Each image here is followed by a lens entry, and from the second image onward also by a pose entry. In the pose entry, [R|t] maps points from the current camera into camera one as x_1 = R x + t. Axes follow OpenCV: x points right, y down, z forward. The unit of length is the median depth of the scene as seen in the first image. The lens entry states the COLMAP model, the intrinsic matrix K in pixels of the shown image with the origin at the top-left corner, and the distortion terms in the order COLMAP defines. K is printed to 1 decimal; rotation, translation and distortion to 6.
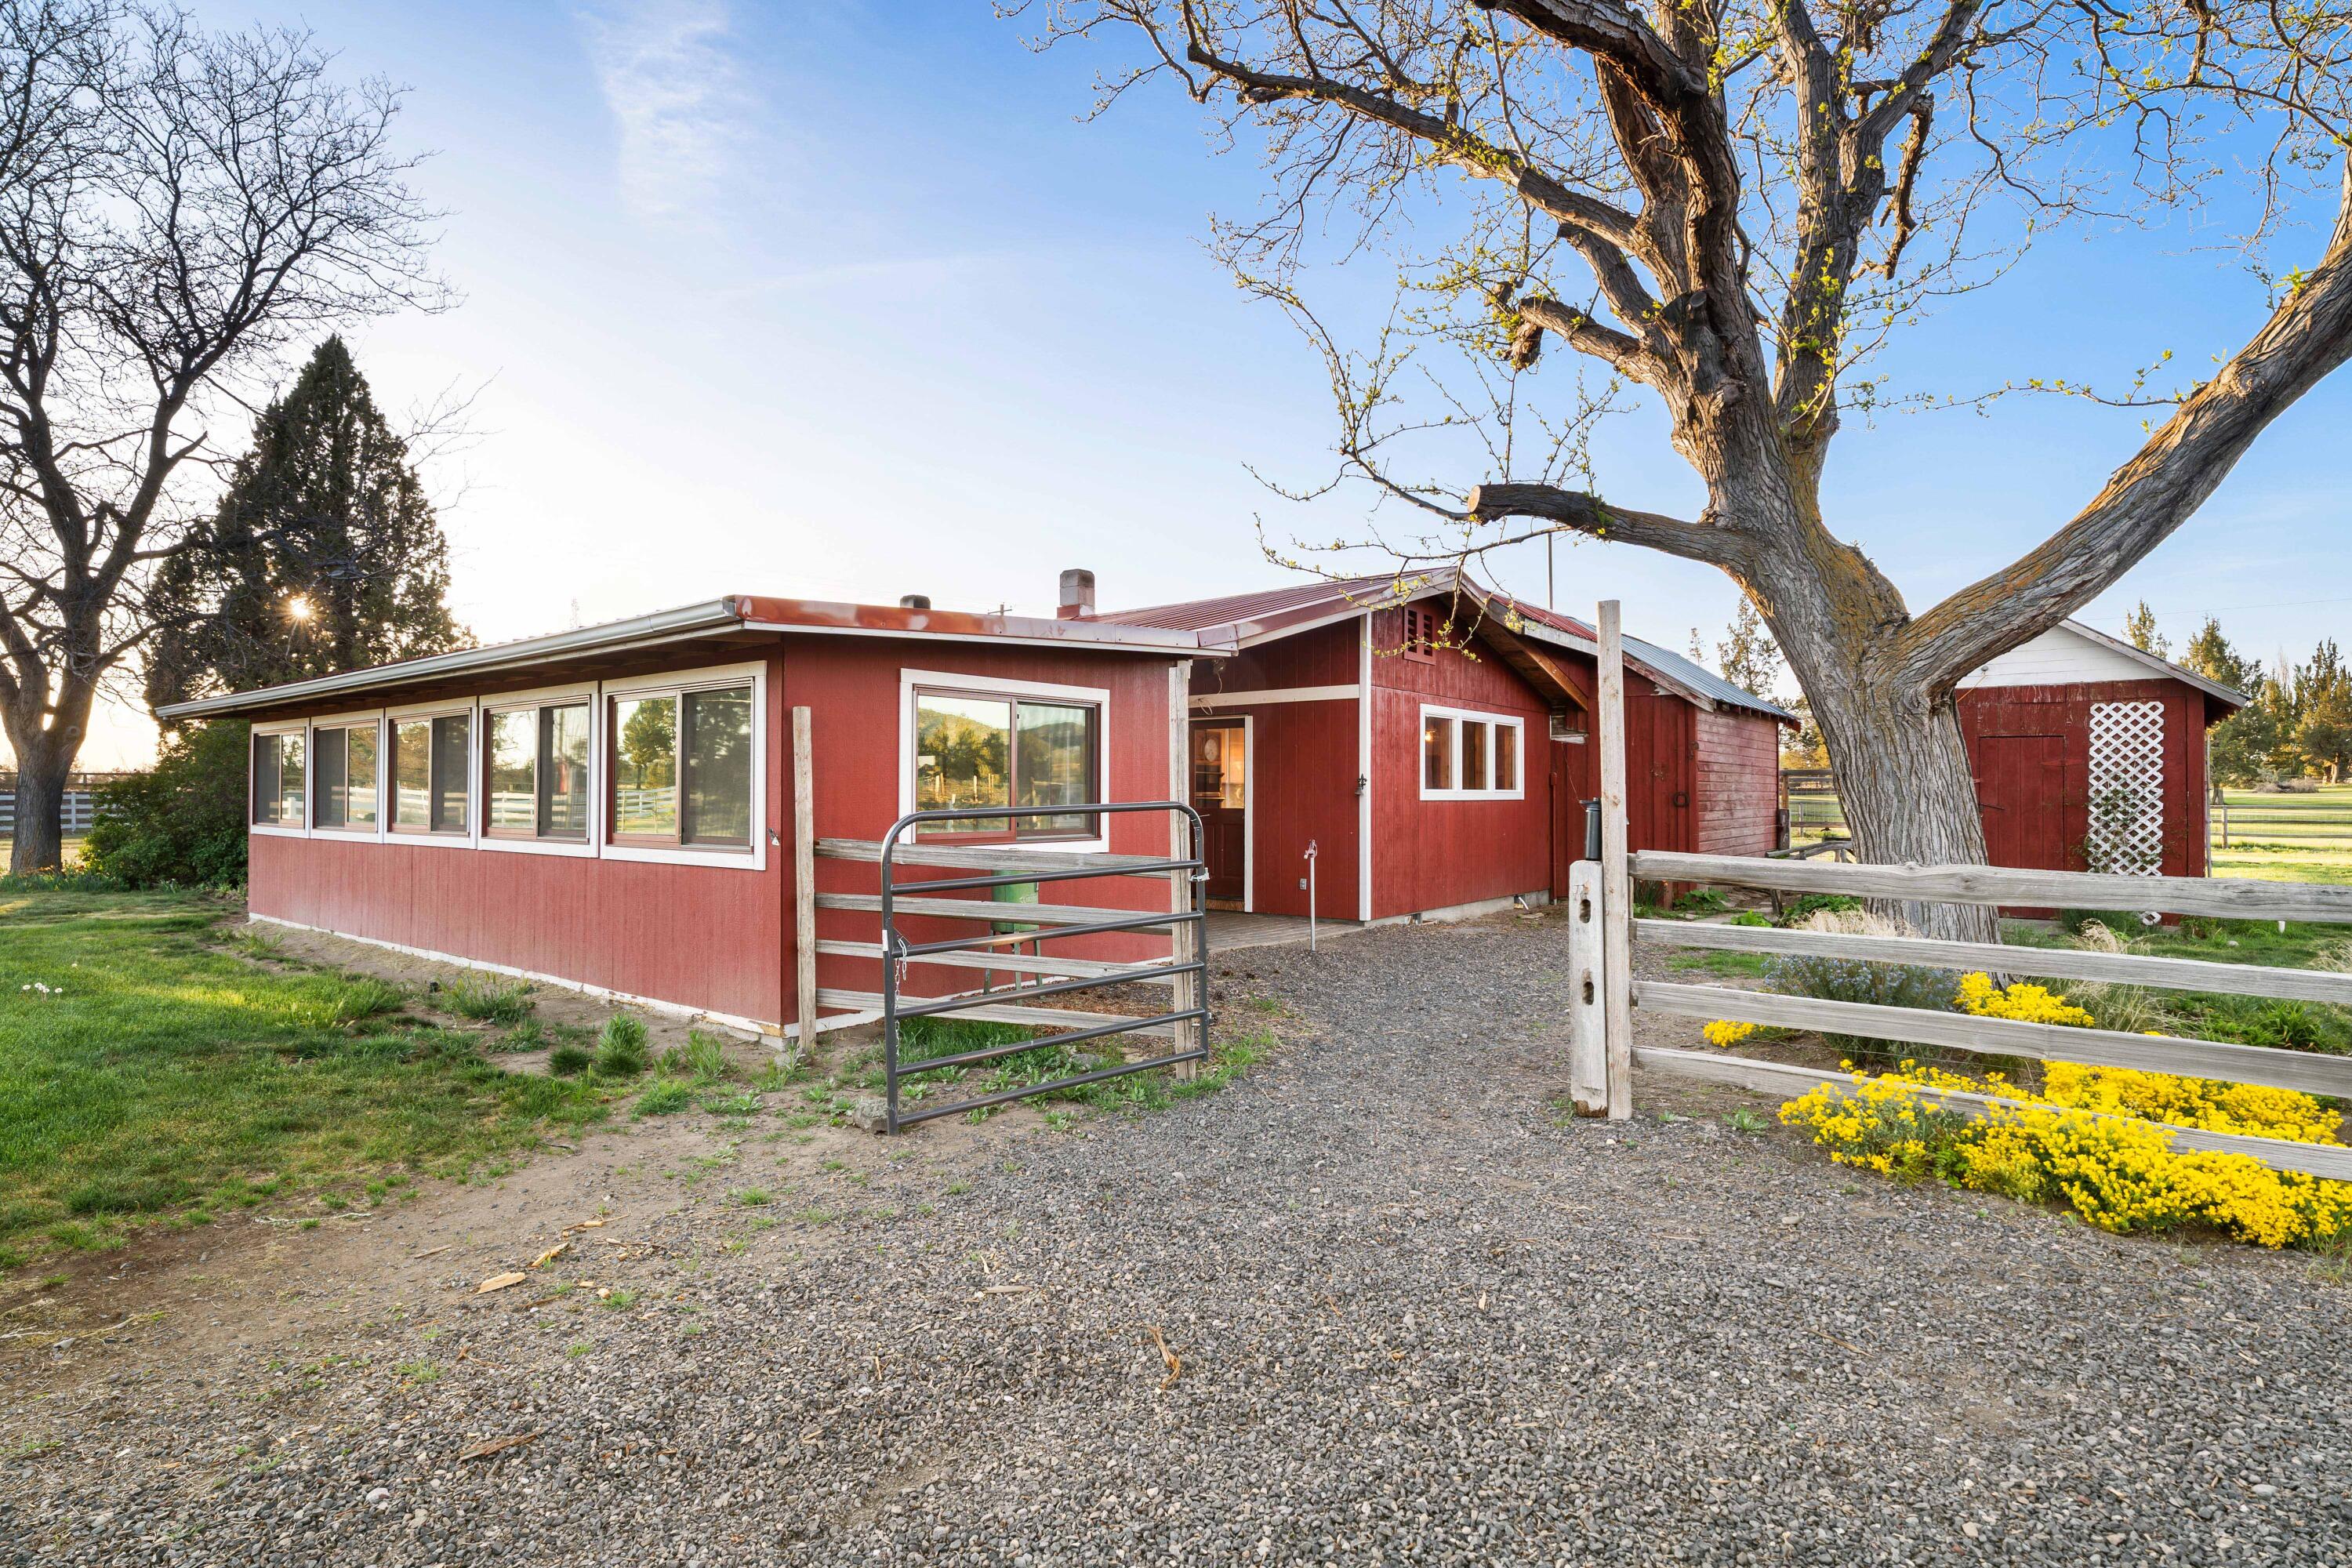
lens RADIAL K [[1150.5, 0, 1173.3], [0, 1150.5, 785.9], [0, 0, 1]] dist [-0.001696, -0.003338]
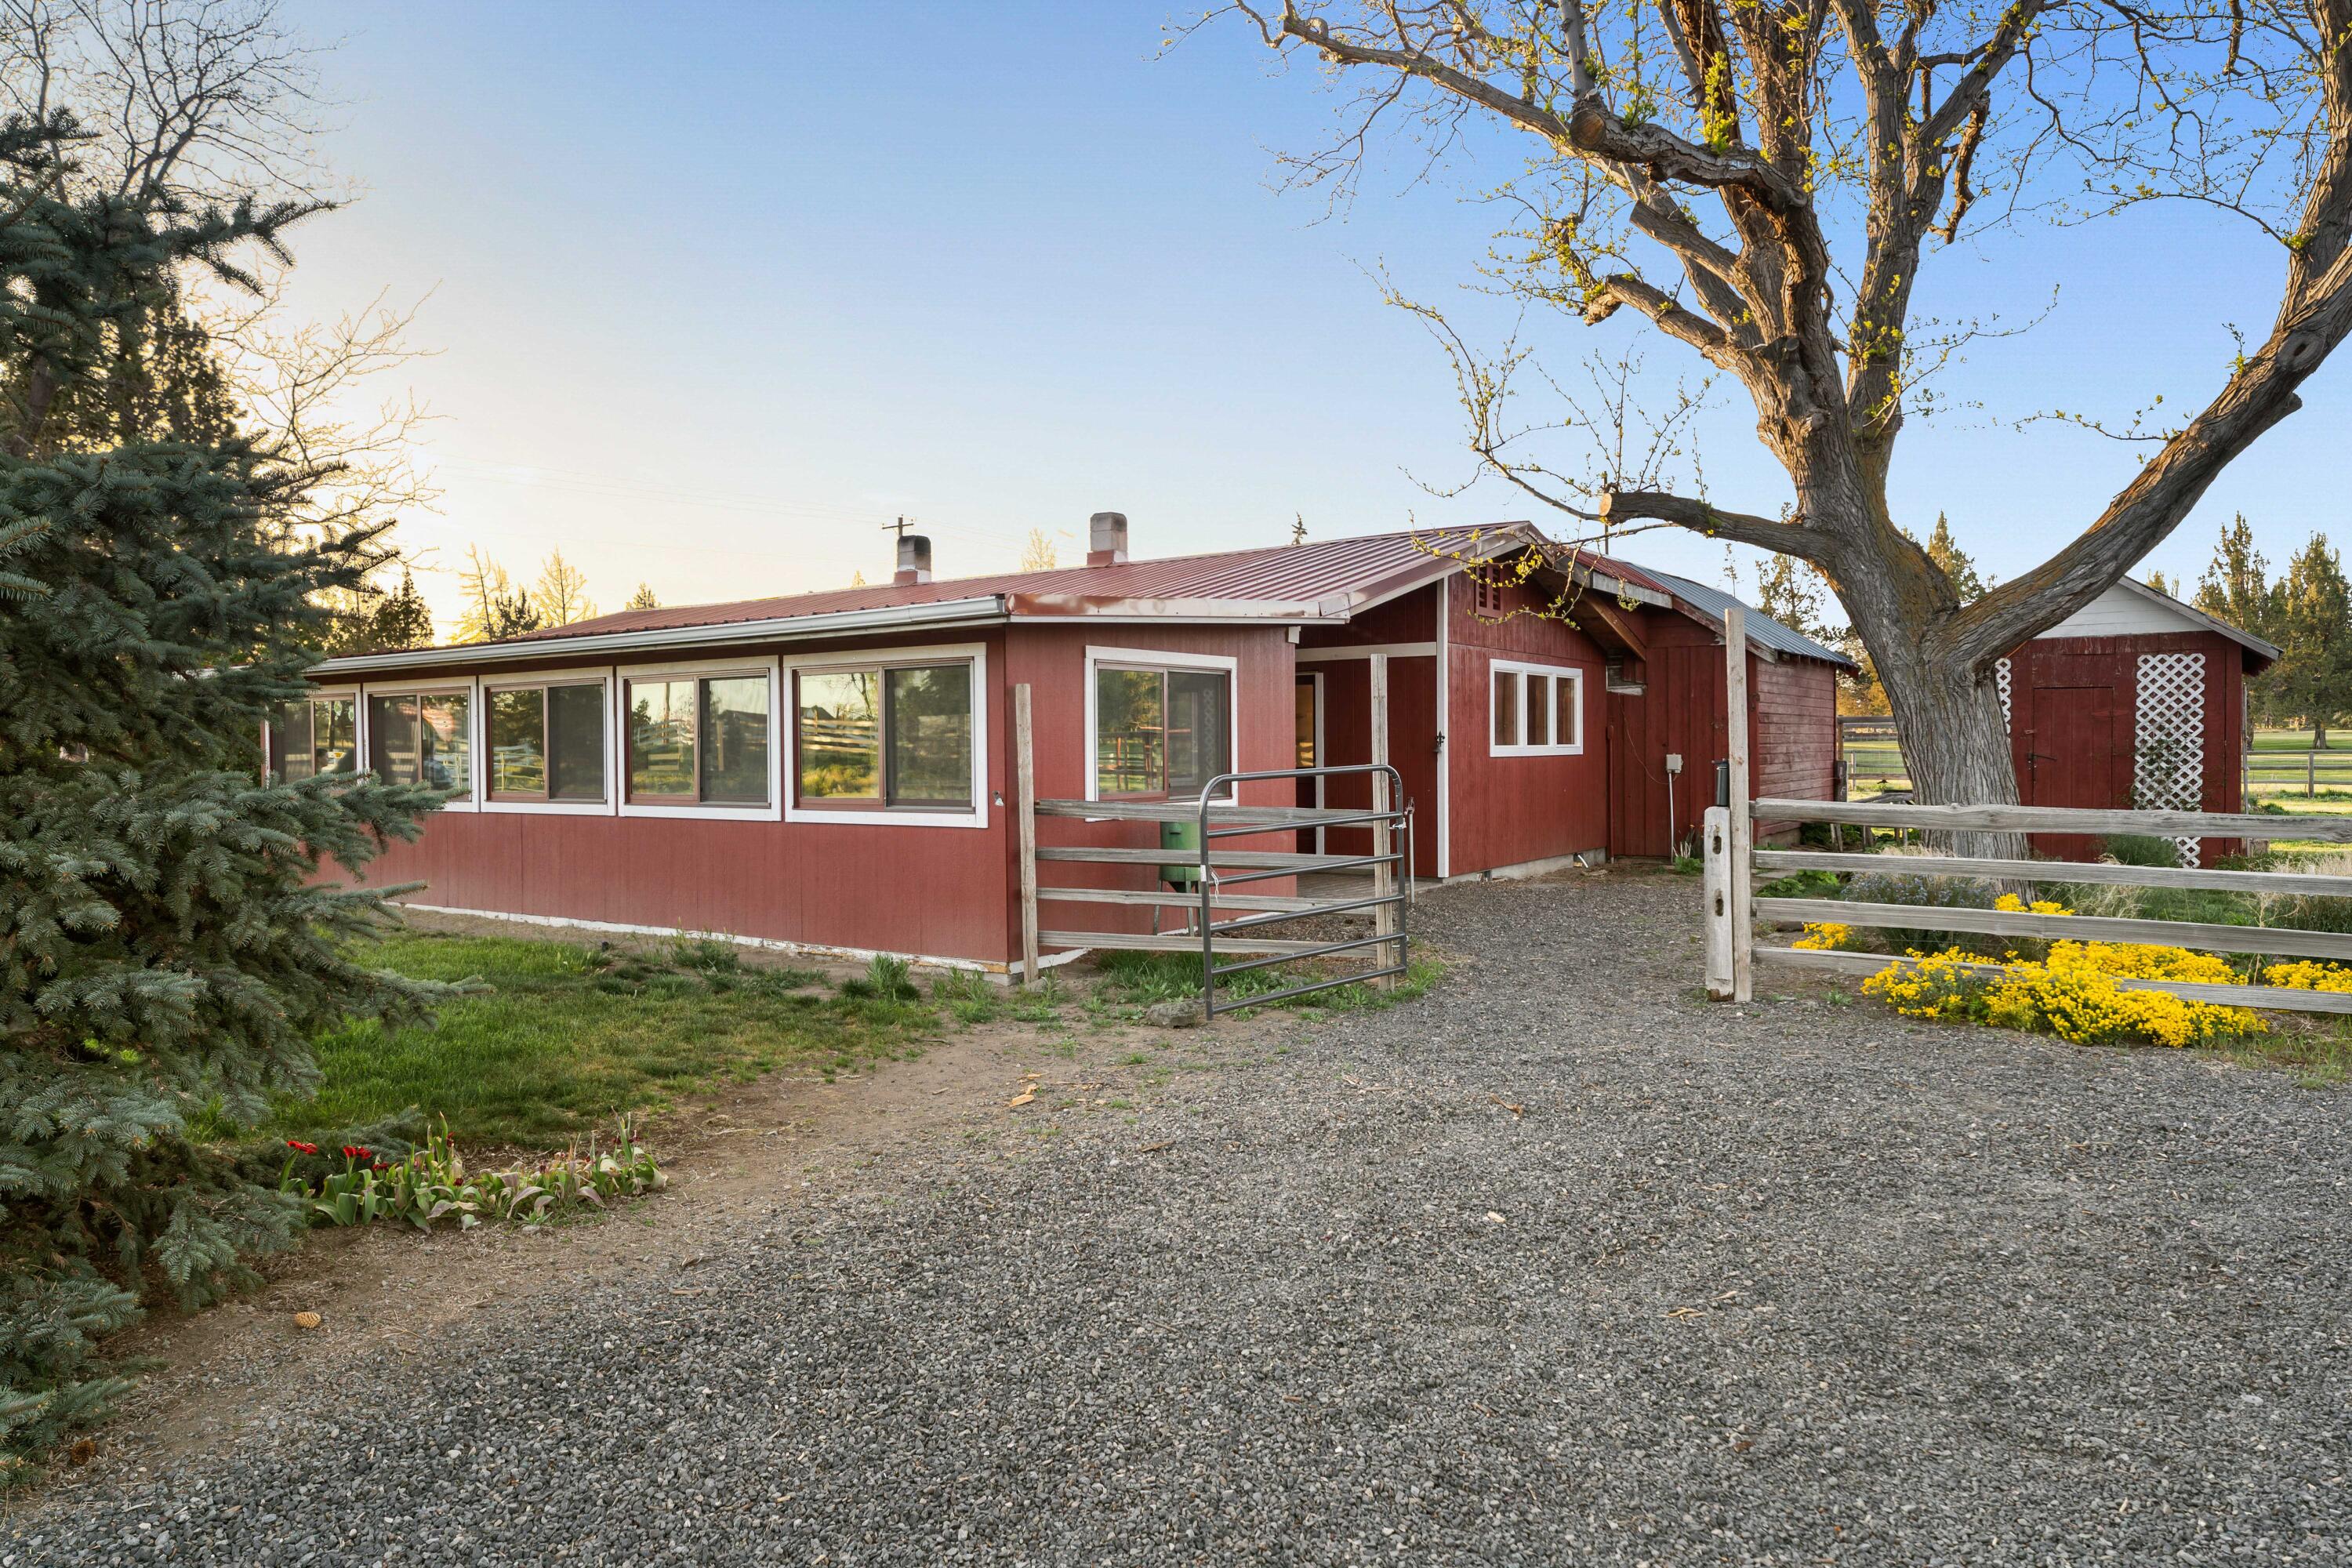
lens RADIAL K [[1439.2, 0, 1175.9], [0, 1439.2, 779.4], [0, 0, 1]] dist [-0.013733, 0.010960]
pose [[0.998084, -0.011666, 0.060765, -0.225939], [0.009860, 0.999503, 0.029944, -0.013417], [-0.061084, -0.029287, 0.997703, -0.376991]]
